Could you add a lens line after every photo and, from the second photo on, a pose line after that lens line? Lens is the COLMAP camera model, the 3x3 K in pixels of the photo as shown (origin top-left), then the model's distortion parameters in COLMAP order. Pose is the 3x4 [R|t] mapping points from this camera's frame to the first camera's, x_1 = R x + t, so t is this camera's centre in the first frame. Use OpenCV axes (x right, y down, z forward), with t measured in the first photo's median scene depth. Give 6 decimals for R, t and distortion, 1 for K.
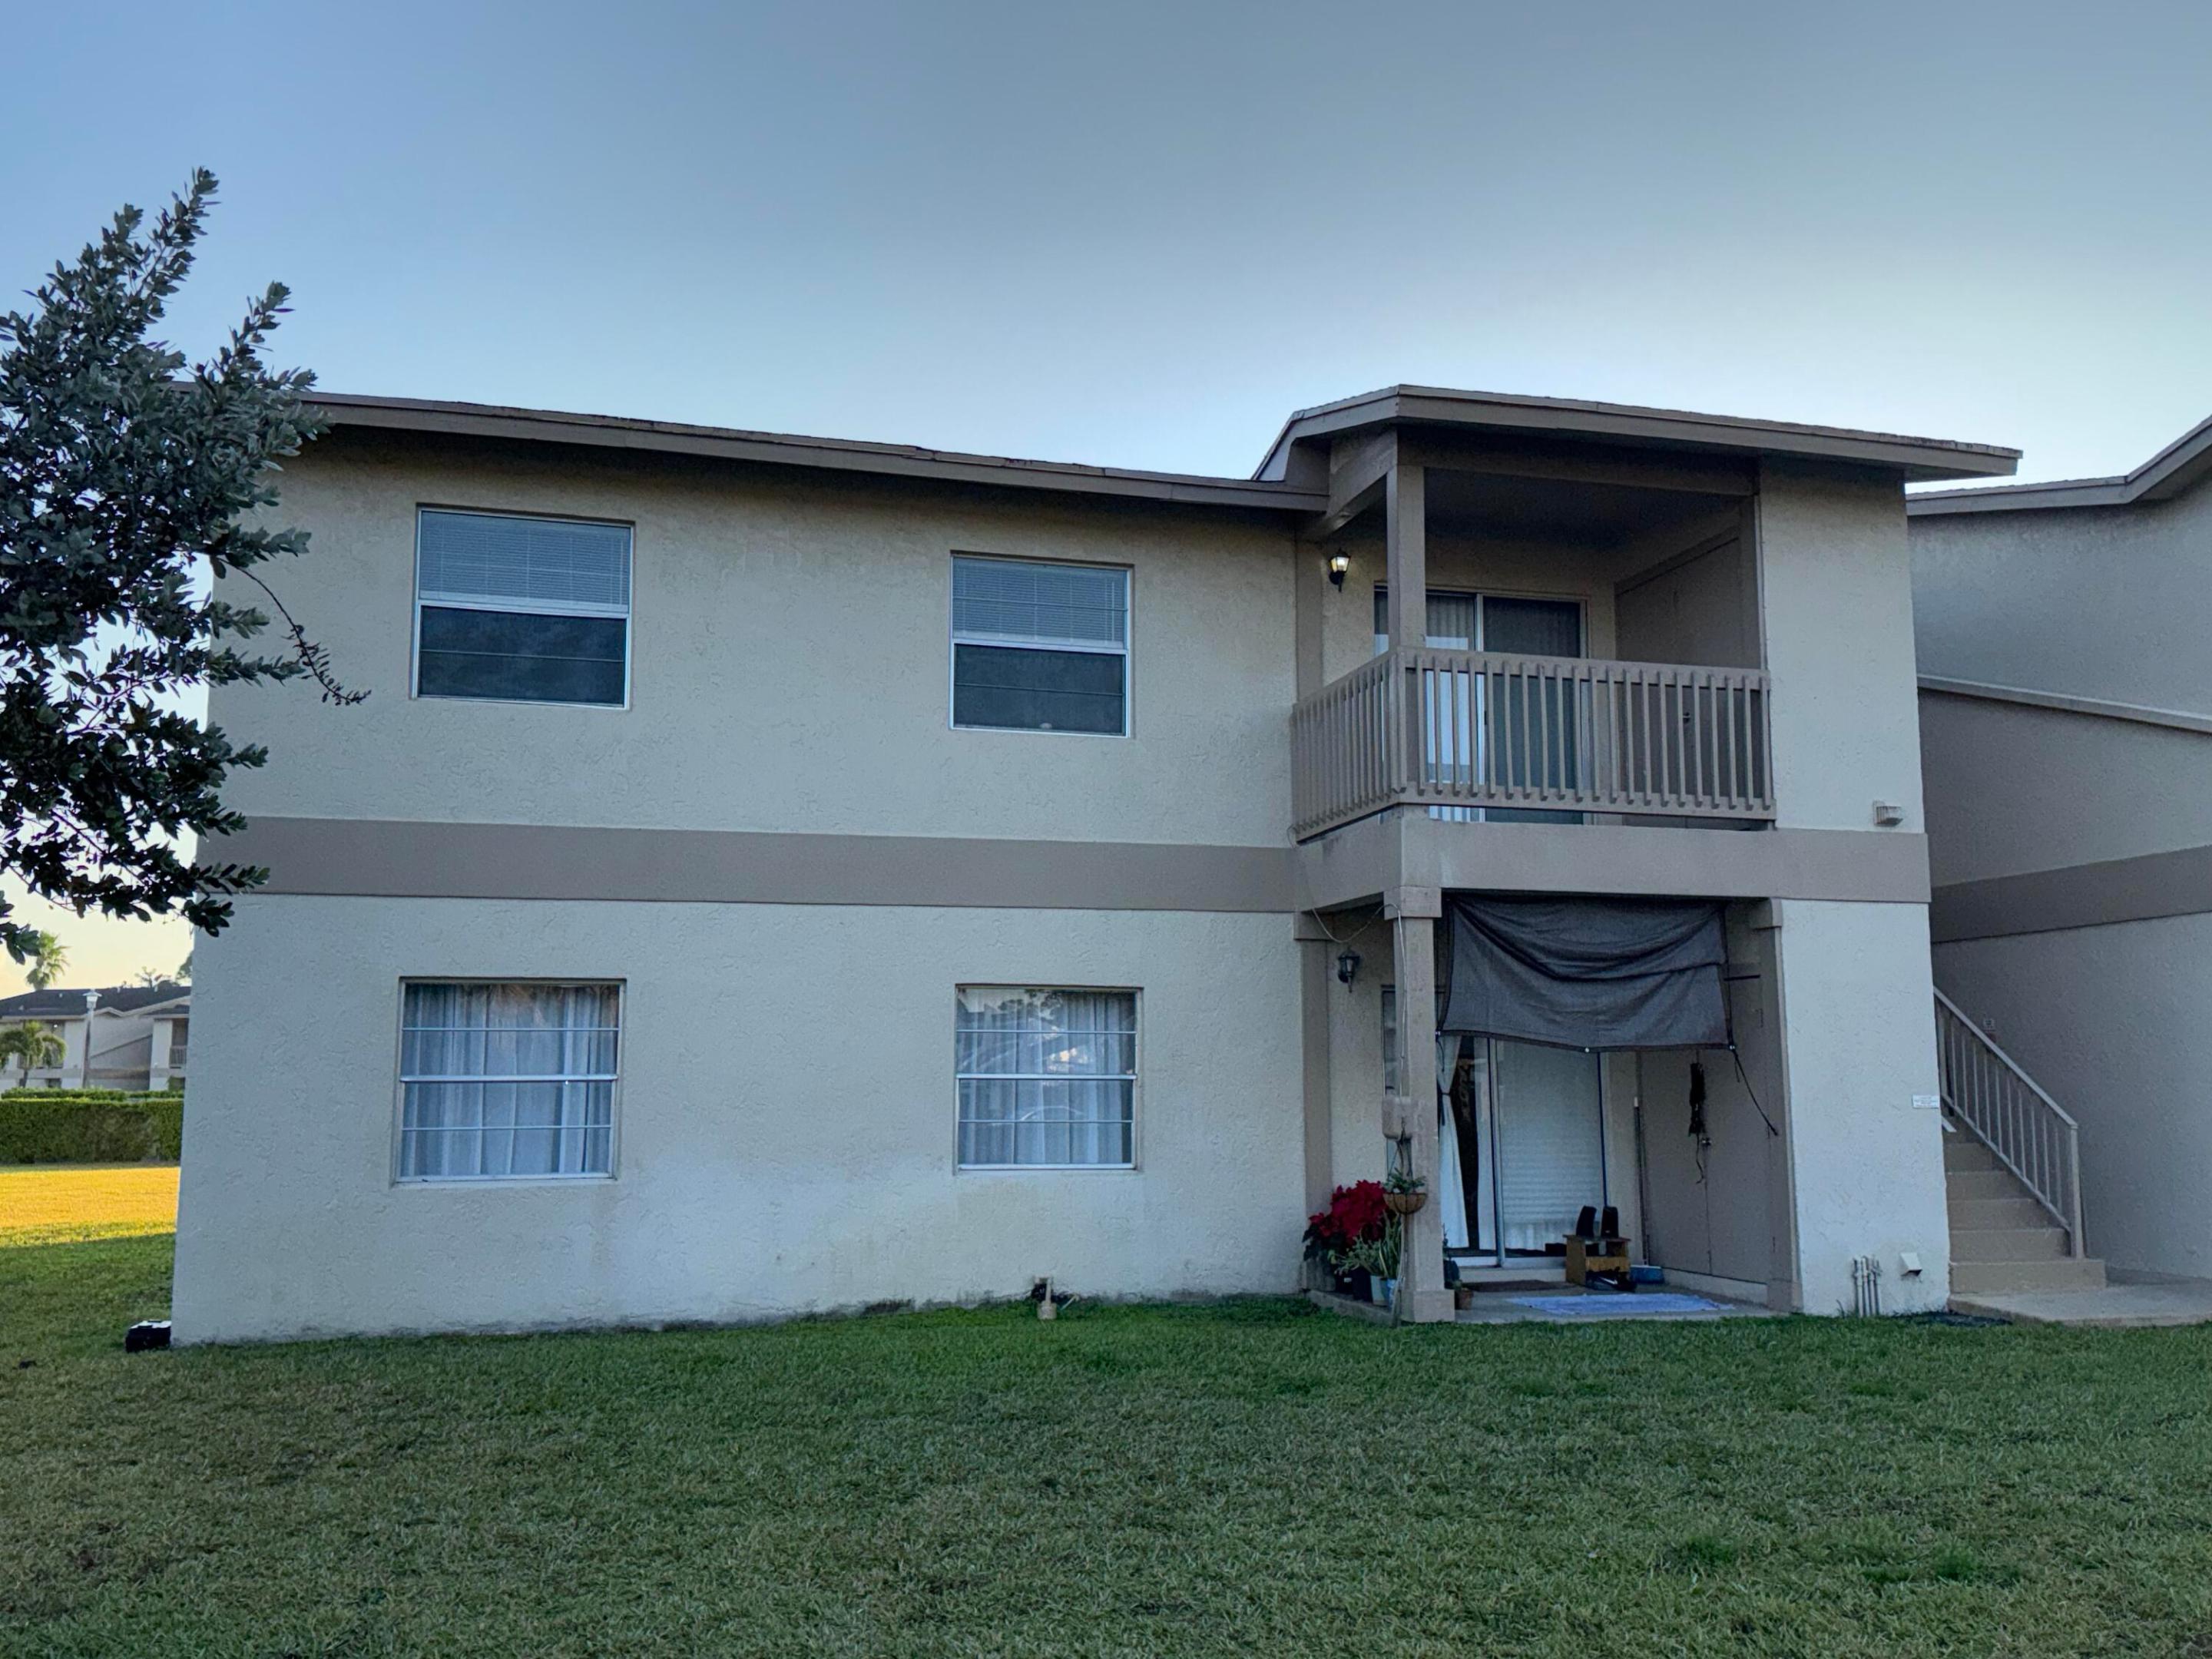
lens RADIAL K [[1941.2, 0, 1105.6], [0, 1941.2, 826.2], [0, 0, 1]] dist [0.075609, -0.012563]
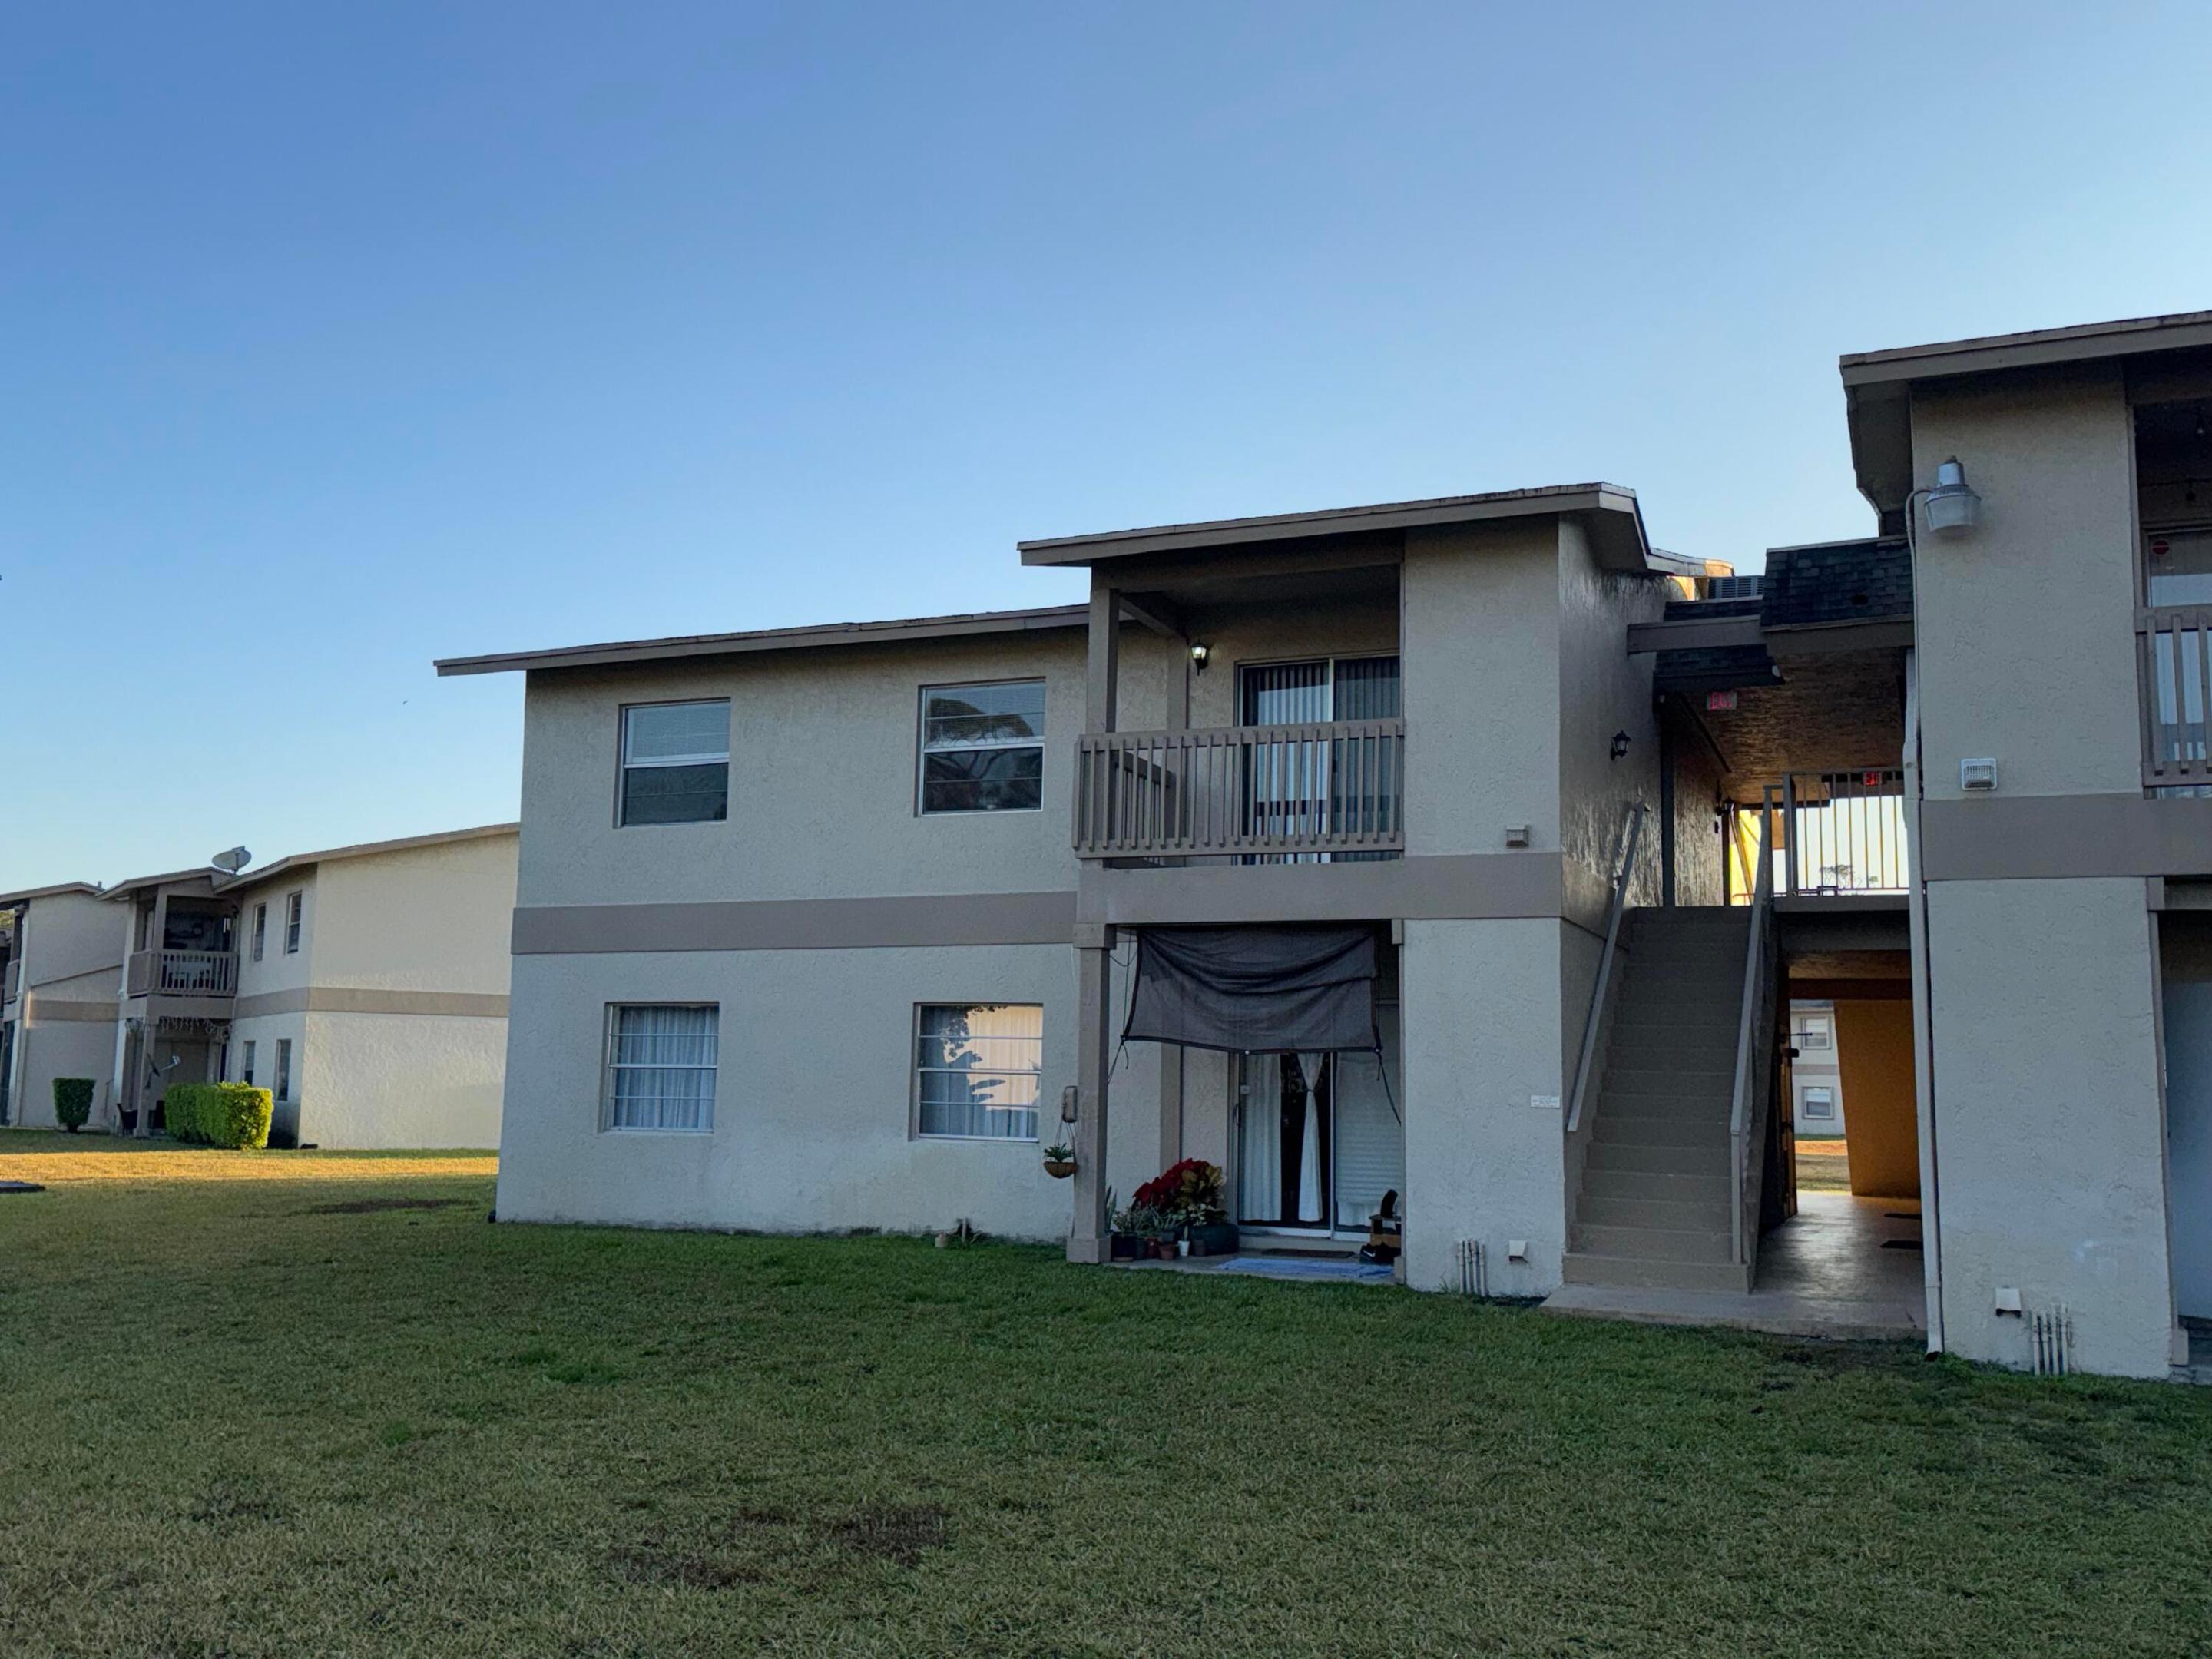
lens RADIAL K [[1941.2, 0, 1090.6], [0, 1941.2, 825.7], [0, 0, 1]] dist [0.075609, -0.012563]
pose [[0.766088, -0.067972, -0.639132, 0.934290], [0.064639, 0.997499, -0.028605, 0.003667], [0.639477, -0.019399, 0.768565, 0.023039]]
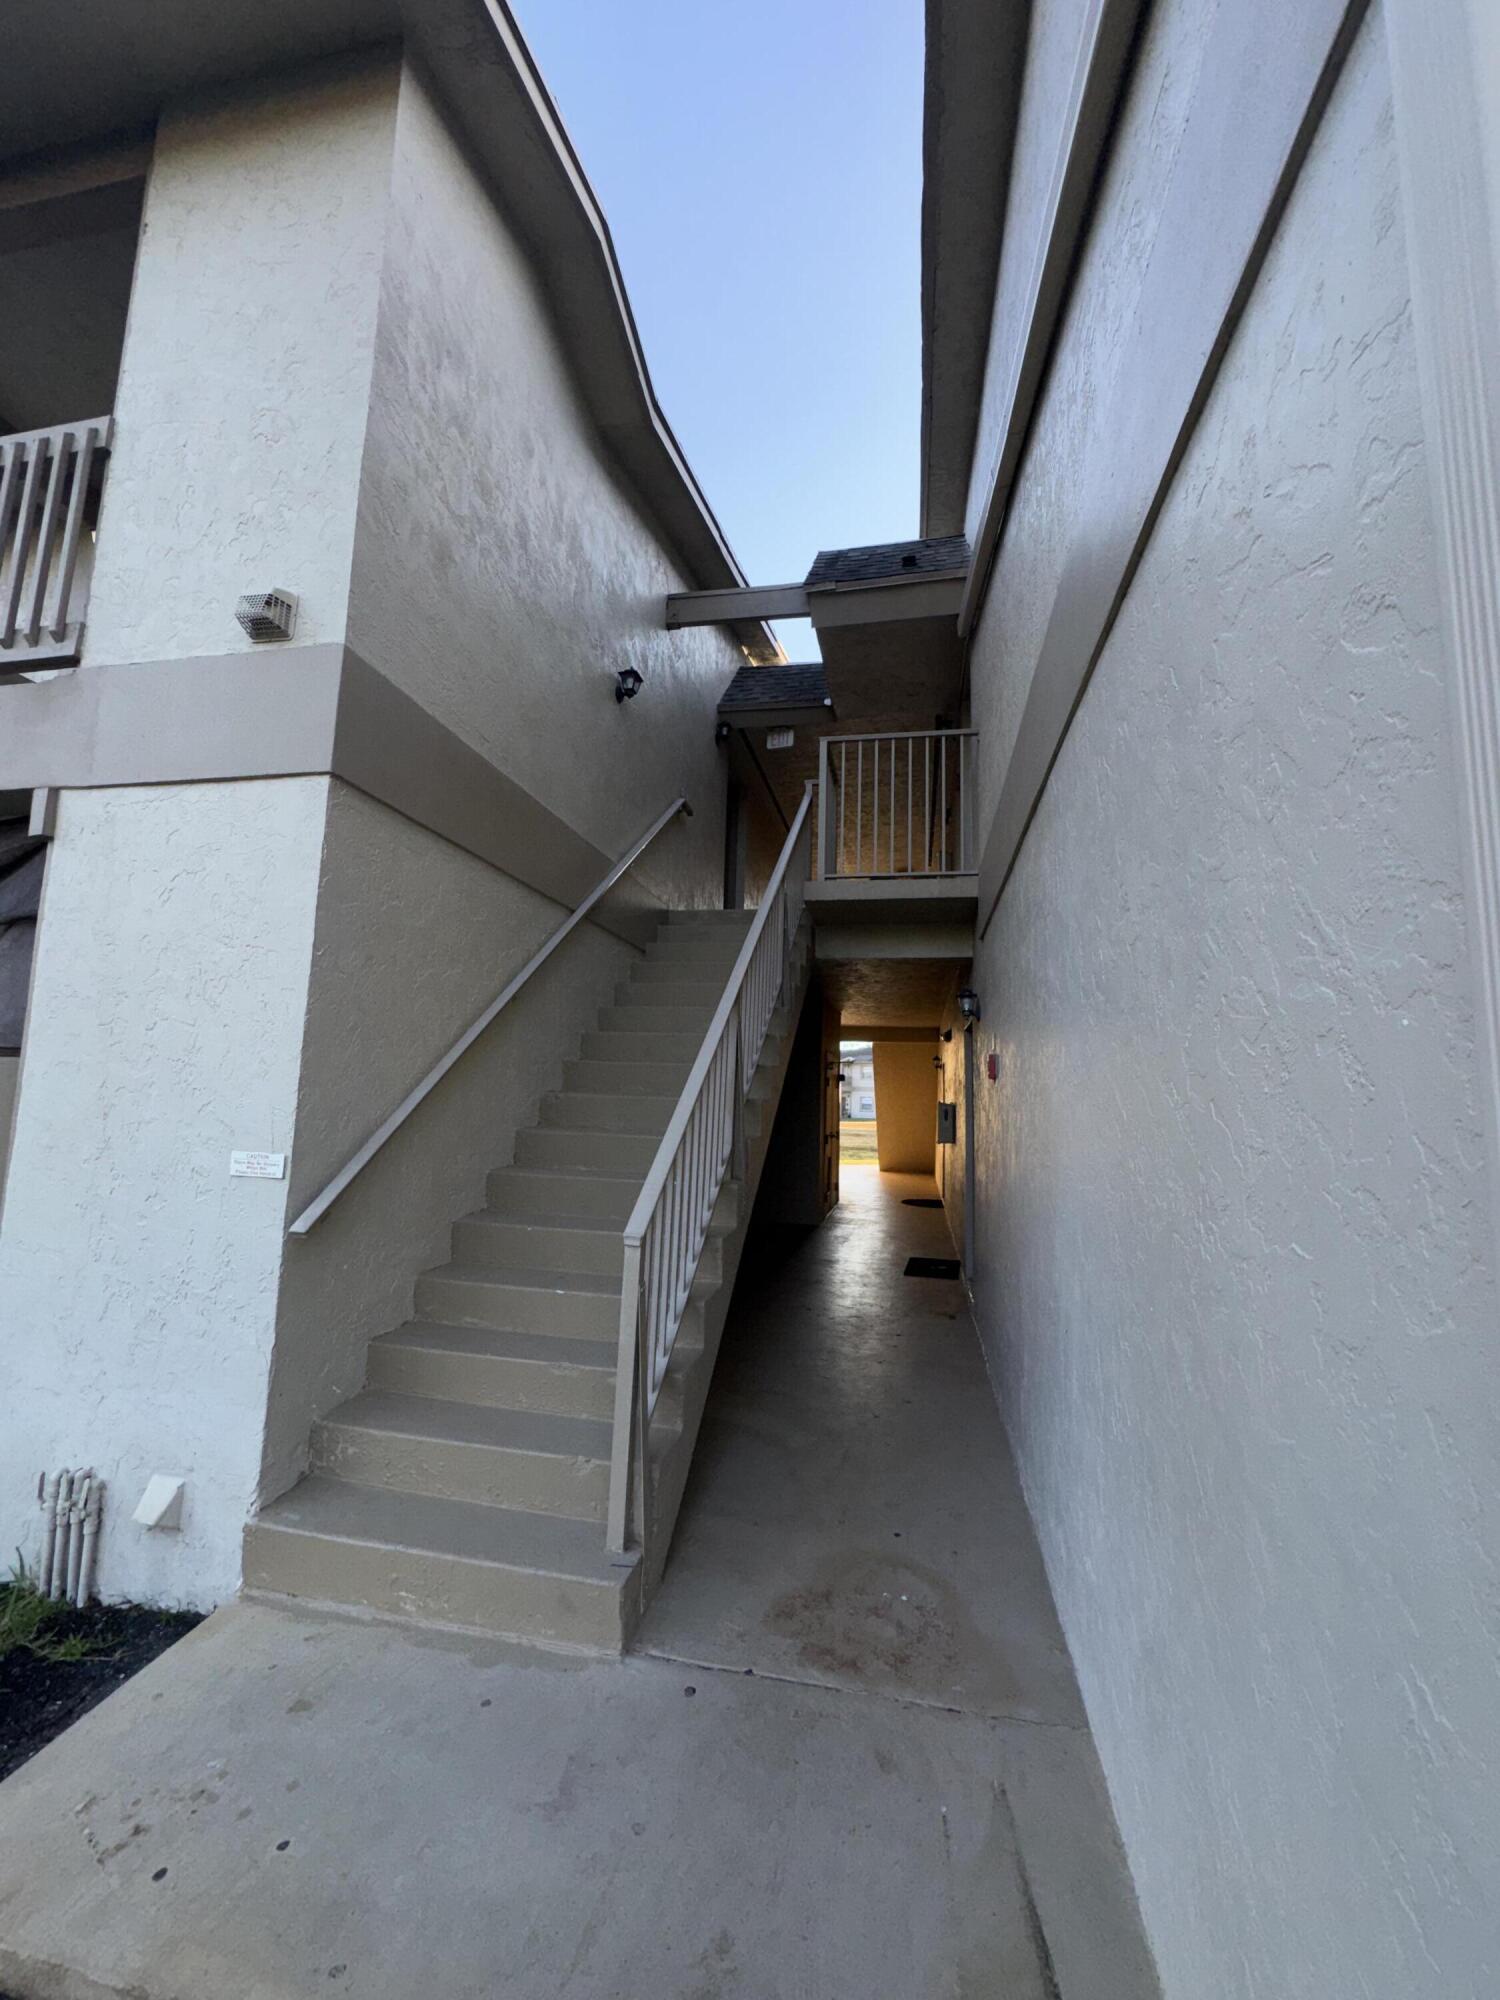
lens RADIAL K [[801.0, 0, 756.0], [0, 801.0, 994.3], [0, 0, 1]] dist [-0.004390, 0.000787]
pose [[0.885555, -0.034161, -0.463276, 0.630093], [0.033143, 0.999397, -0.010339, 0.105825], [0.463350, -0.006199, 0.886154, 0.896950]]
